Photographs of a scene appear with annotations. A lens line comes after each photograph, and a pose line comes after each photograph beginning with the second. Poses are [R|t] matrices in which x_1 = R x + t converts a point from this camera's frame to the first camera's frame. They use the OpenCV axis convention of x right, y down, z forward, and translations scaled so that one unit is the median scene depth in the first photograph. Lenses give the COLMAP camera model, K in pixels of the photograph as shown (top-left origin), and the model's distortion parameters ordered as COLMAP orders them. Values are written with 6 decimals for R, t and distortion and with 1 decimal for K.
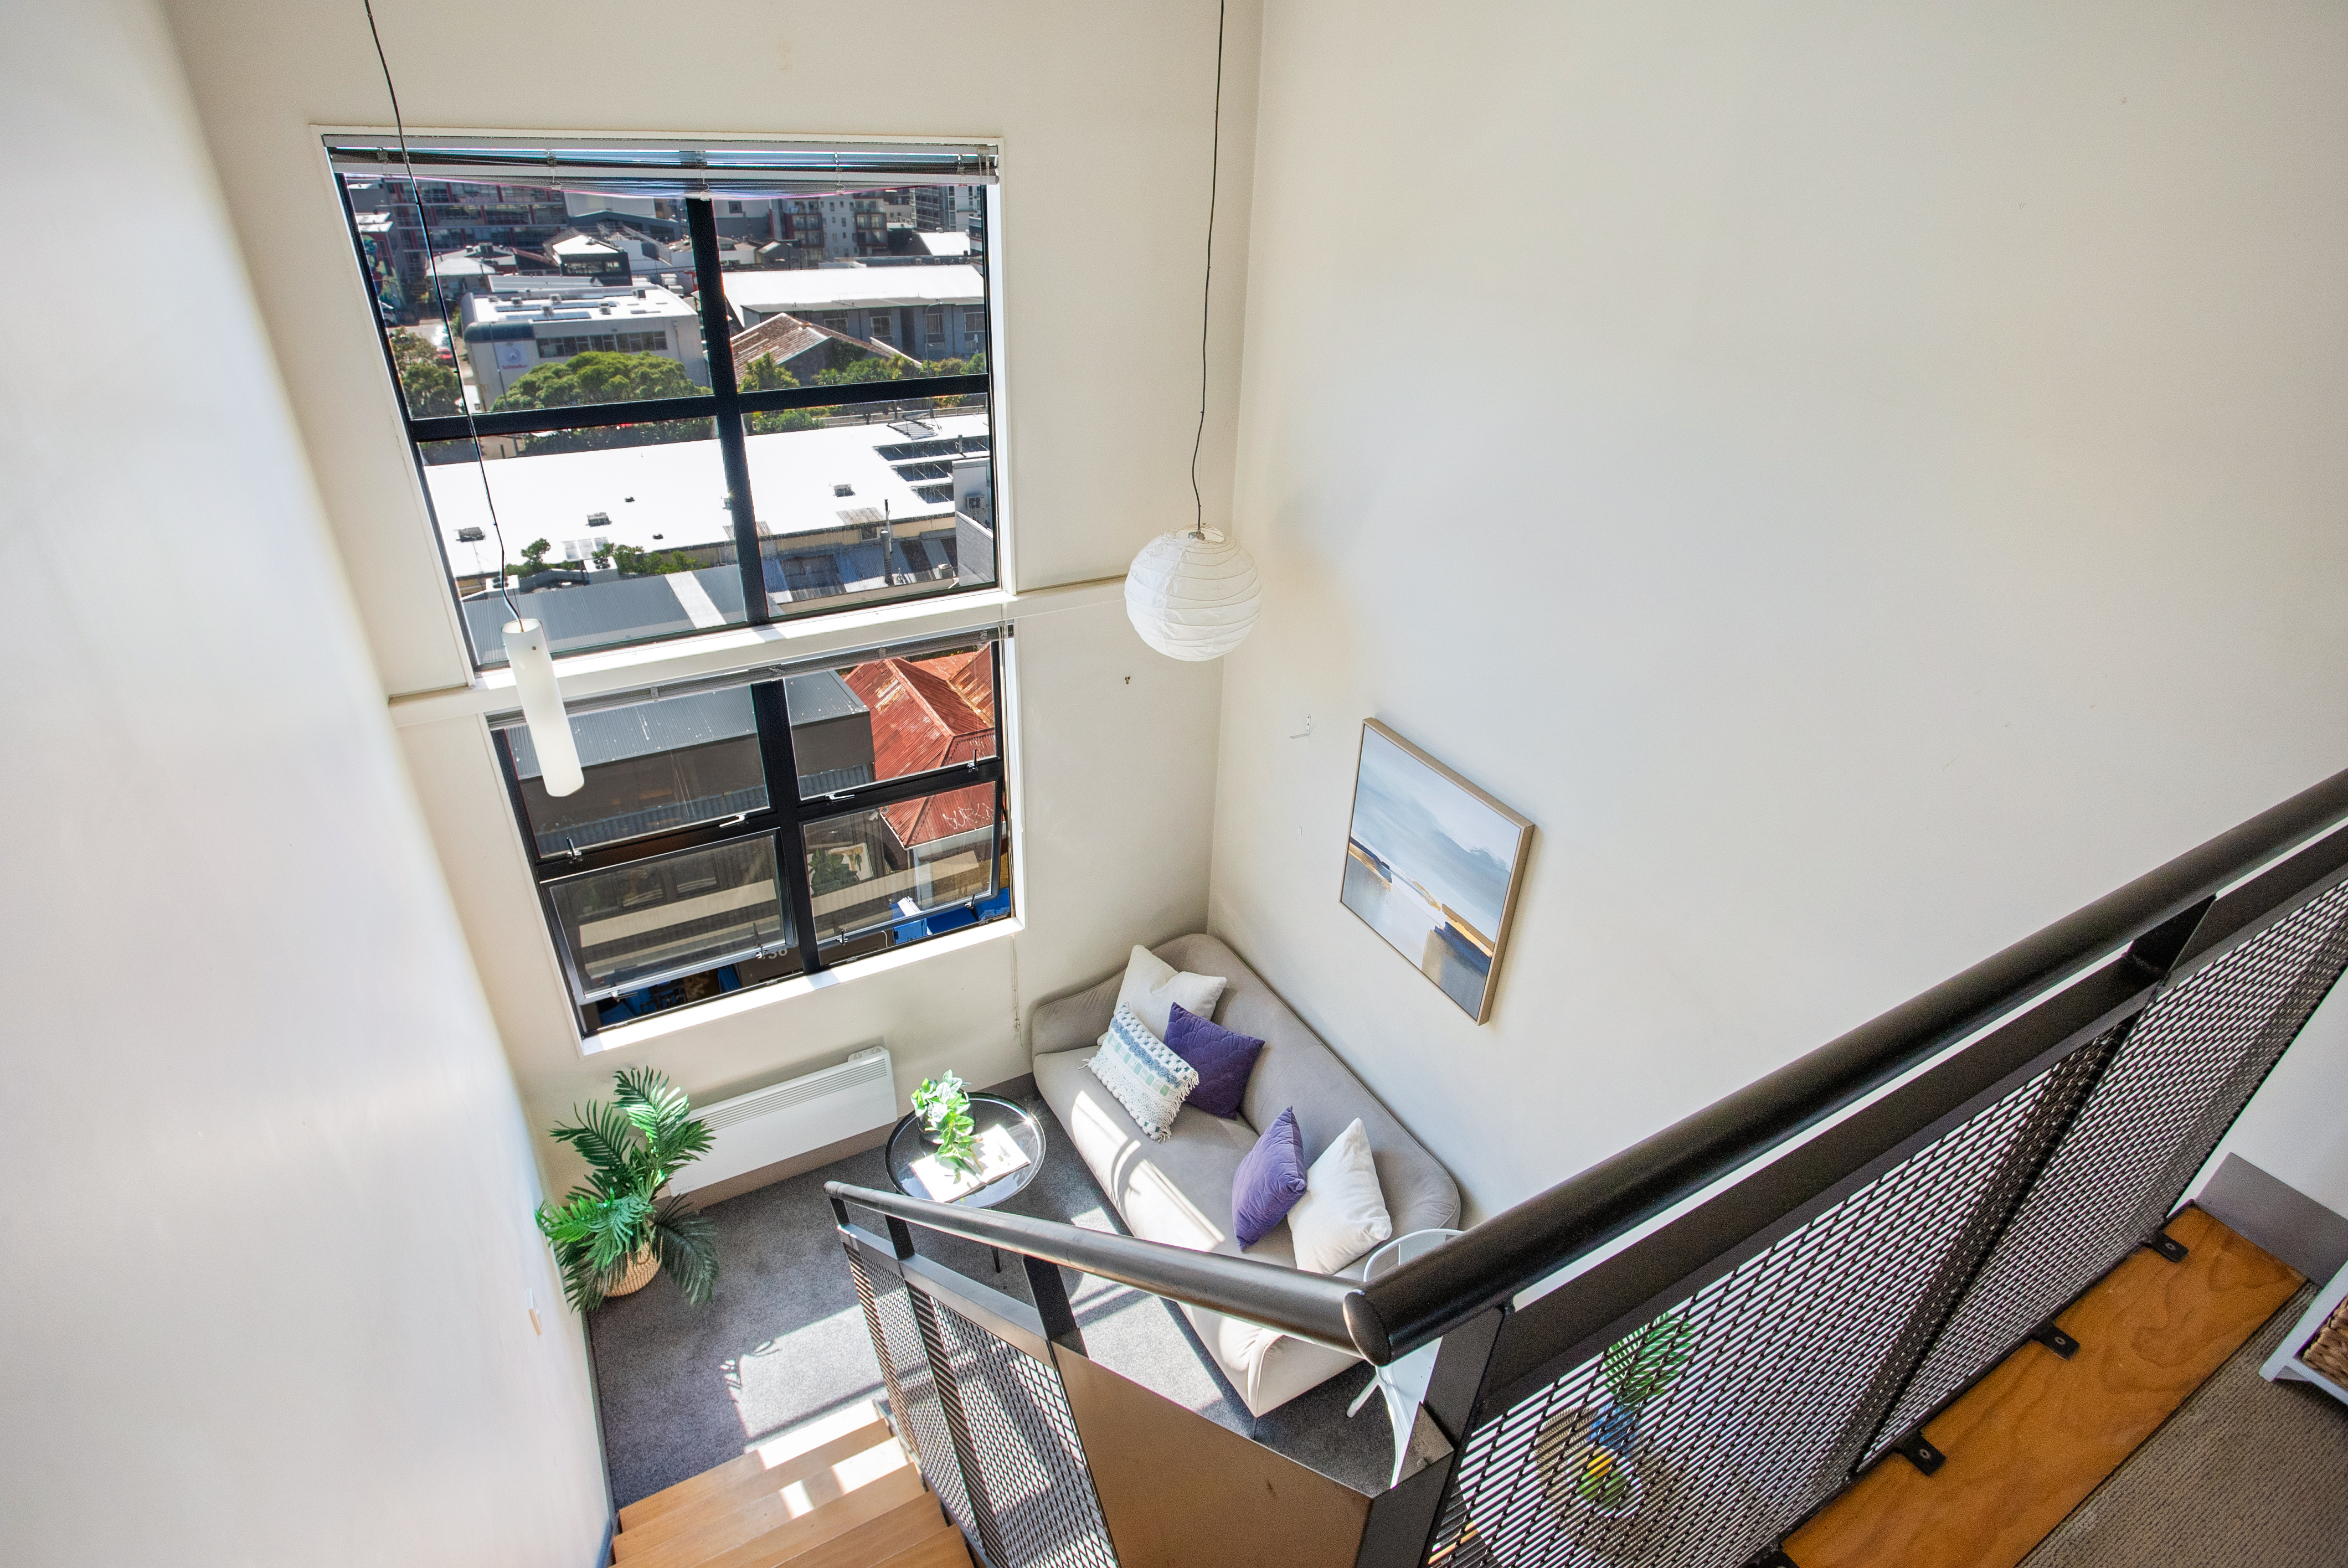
lens RADIAL K [[1156.9, 0, 1174.0], [0, 1156.9, 784.0], [0, 0, 1]] dist [-0.079533, 0.033954]
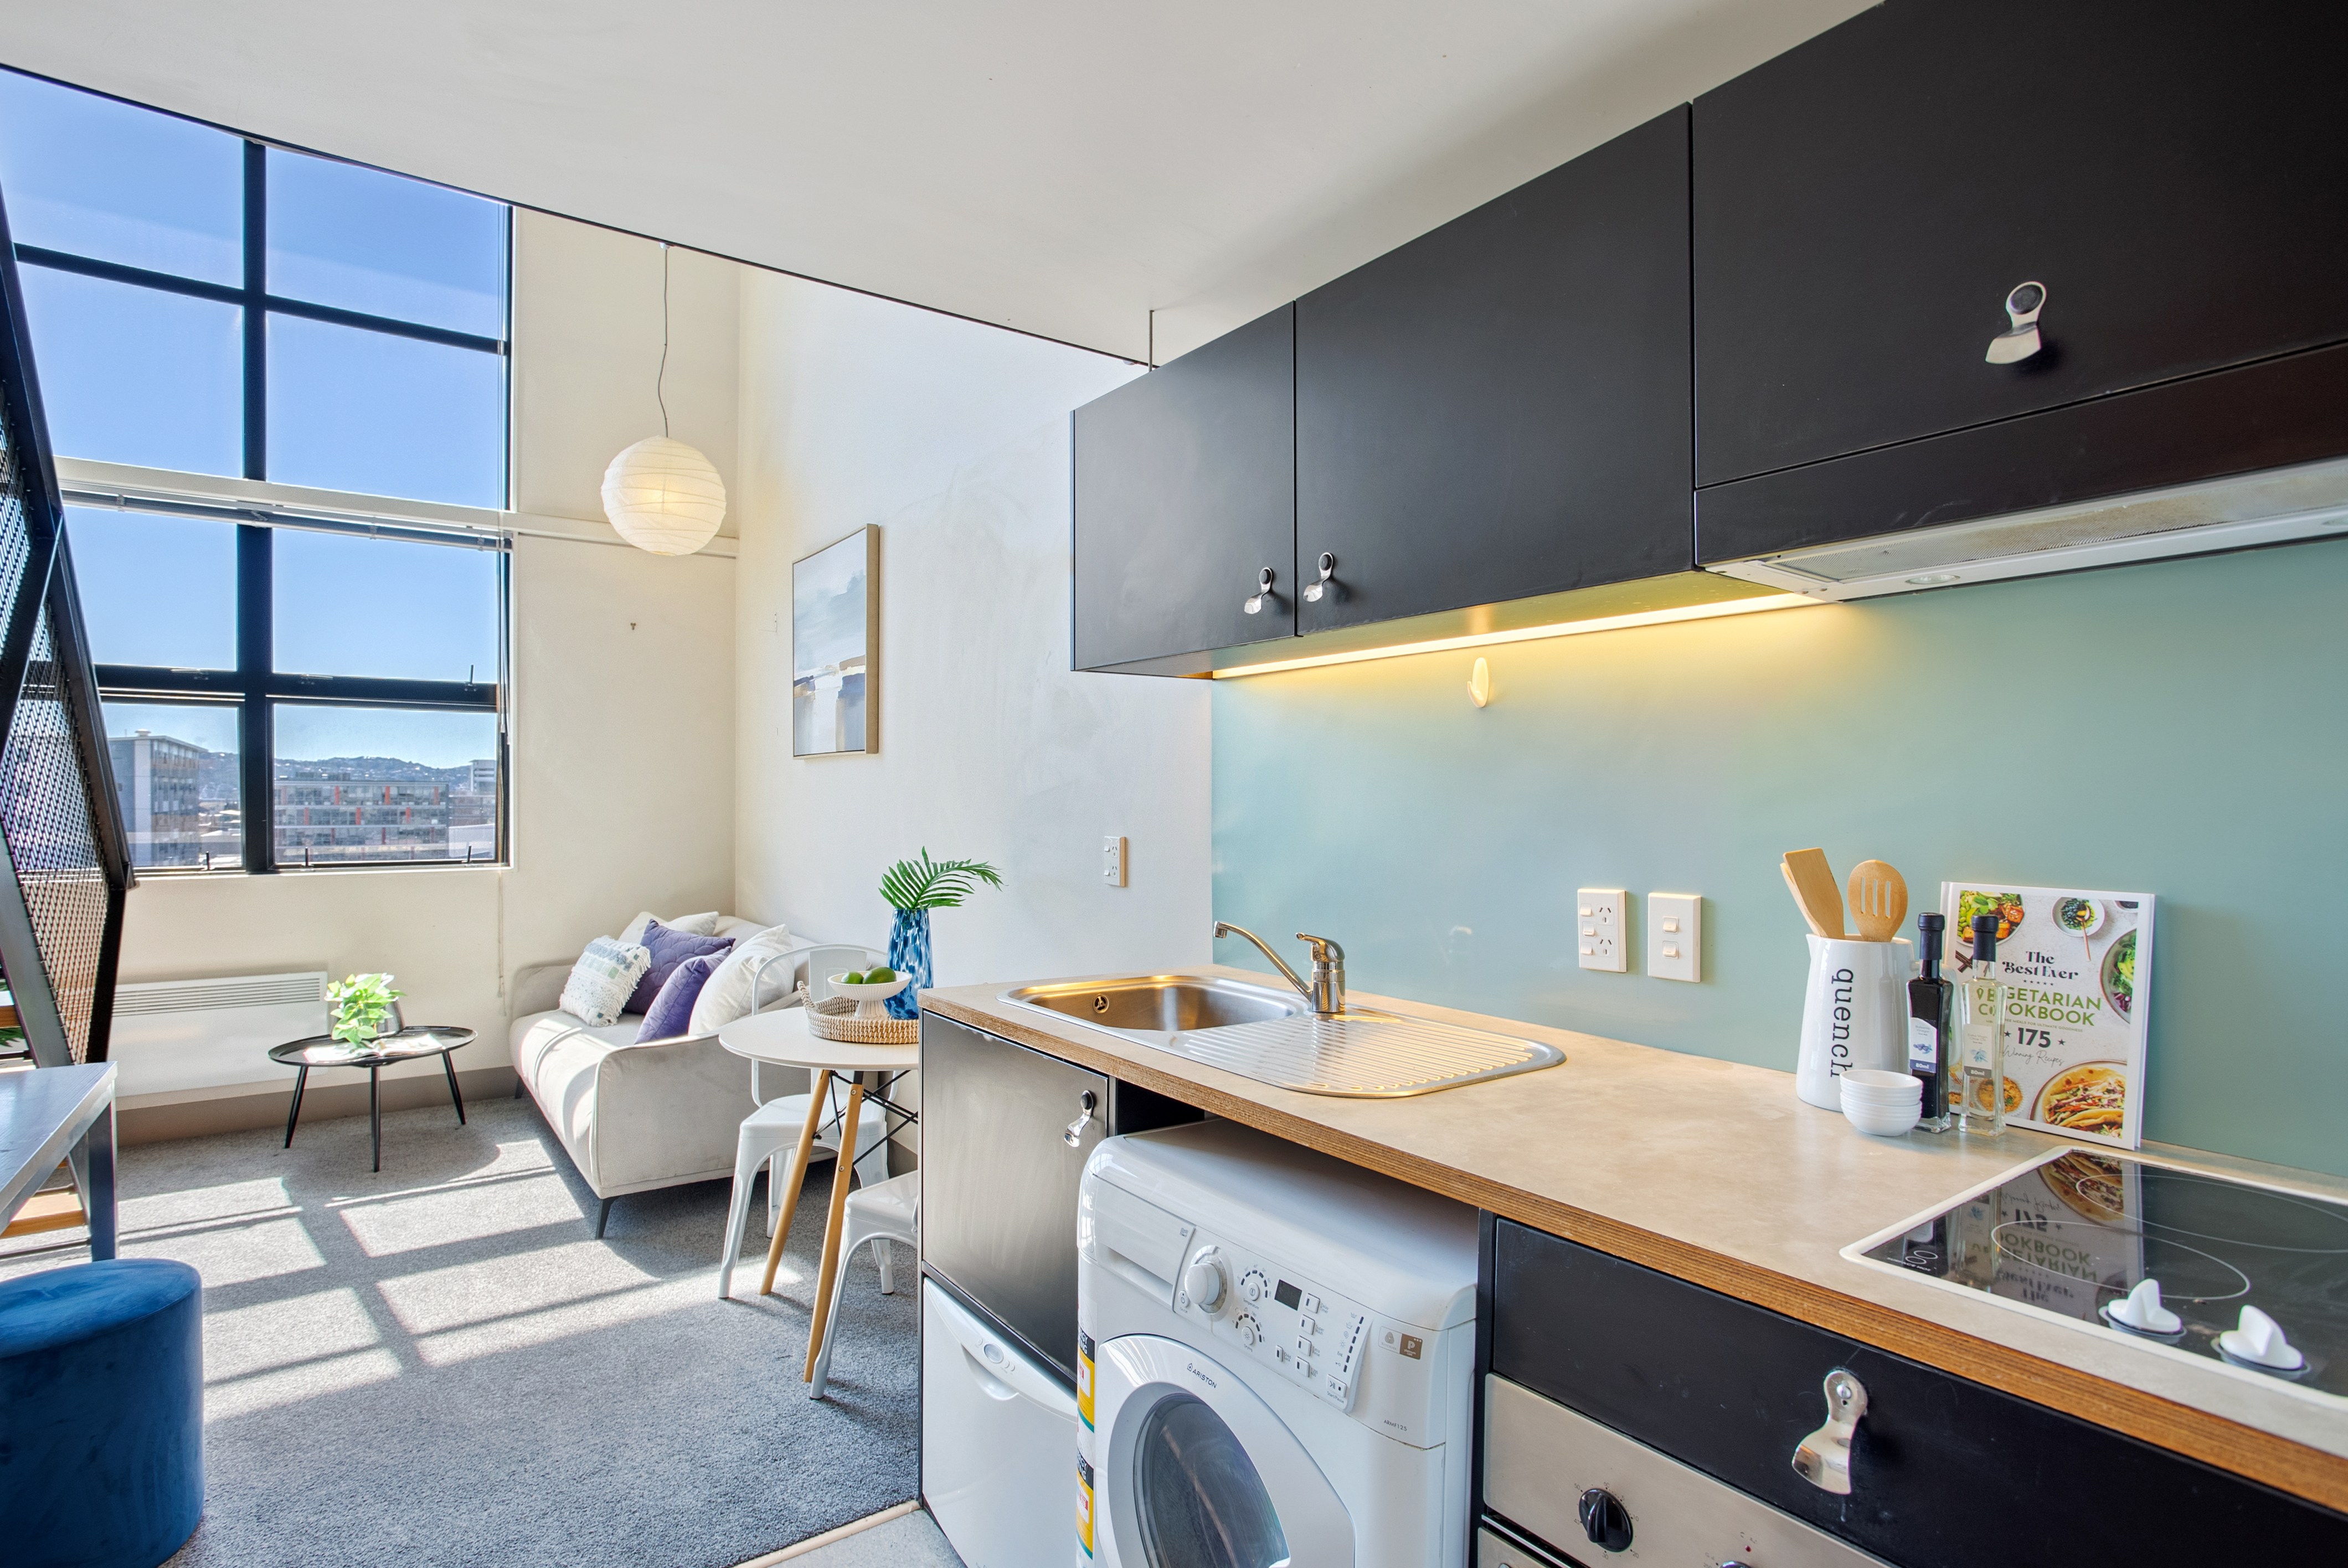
lens RADIAL K [[1167.8, 0, 1171.2], [0, 1167.8, 810.7], [0, 0, 1]] dist [-0.065406, 0.035788]
pose [[0.993644, -0.035507, 0.106818, 0.384593], [0.083101, 0.871485, -0.483331, 0.708057], [-0.075929, 0.489136, 0.868896, 0.091304]]
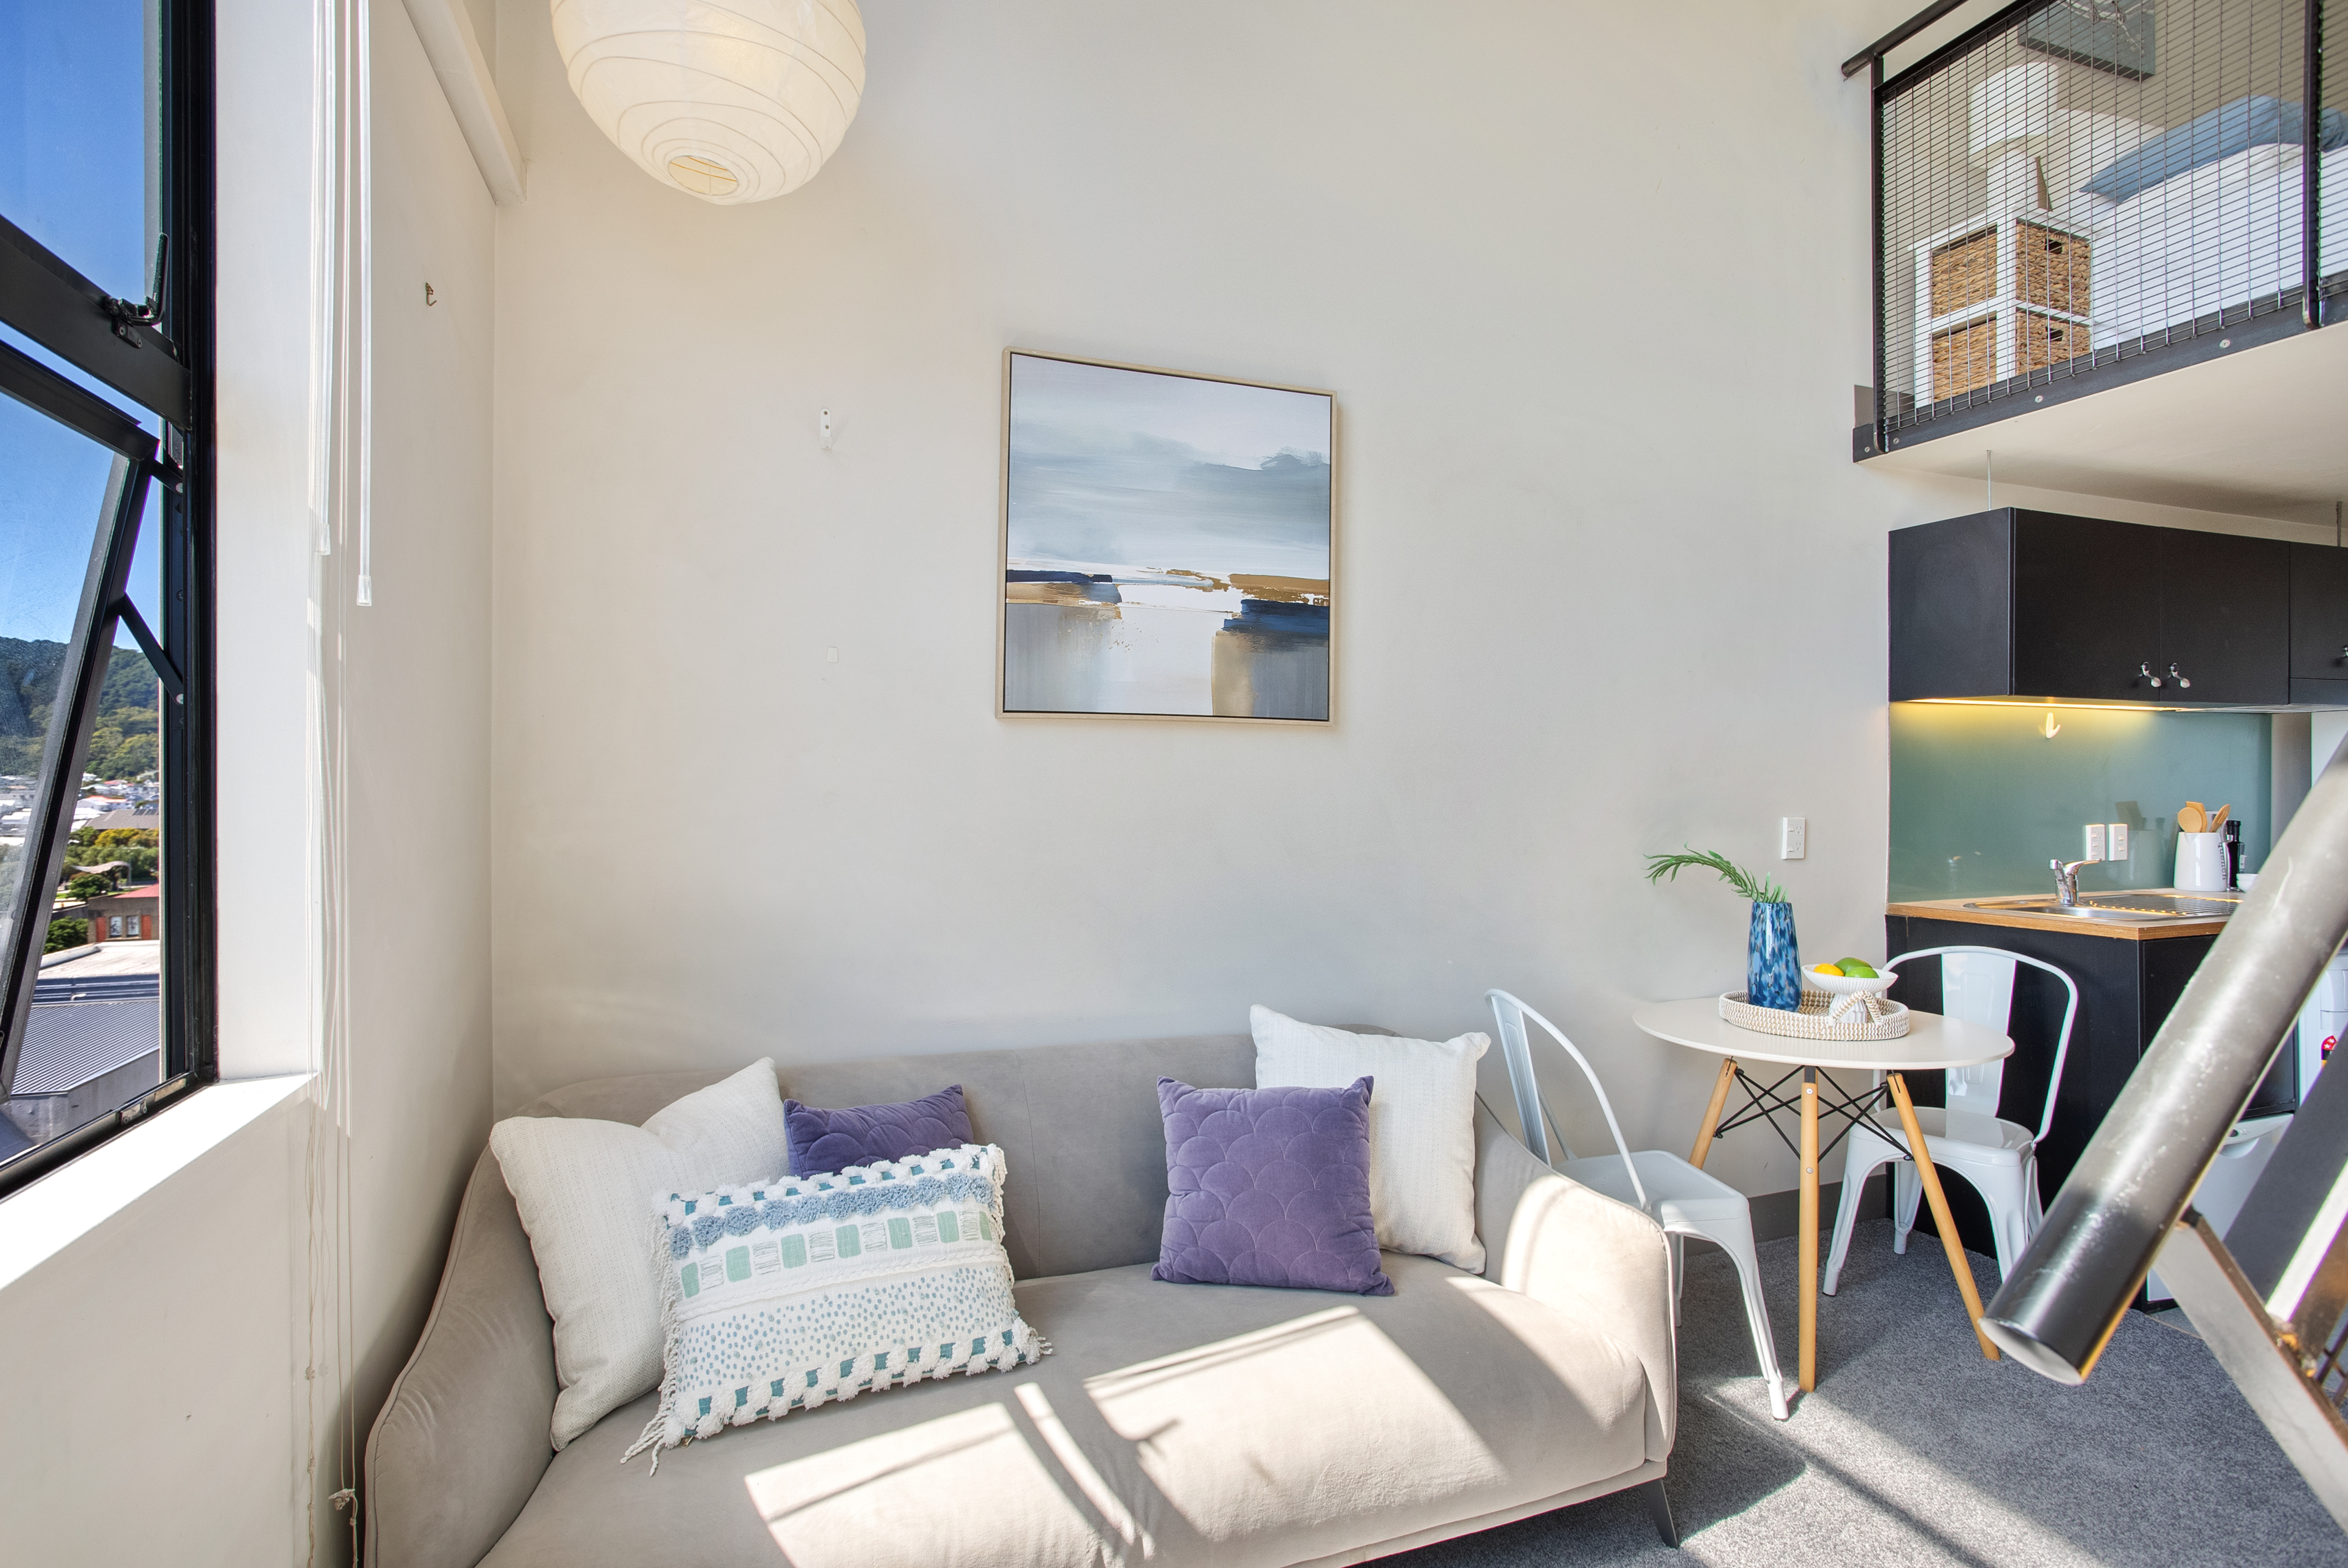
lens RADIAL K [[1133.9, 0, 1218.6], [0, 1133.9, 771.5], [0, 0, 1]] dist [-0.059938, 0.030053]
pose [[0.157935, -0.026272, 0.987100, -0.390356], [0.500444, 0.863885, -0.057078, 0.217600], [-0.851242, 0.503003, 0.149586, 0.881268]]
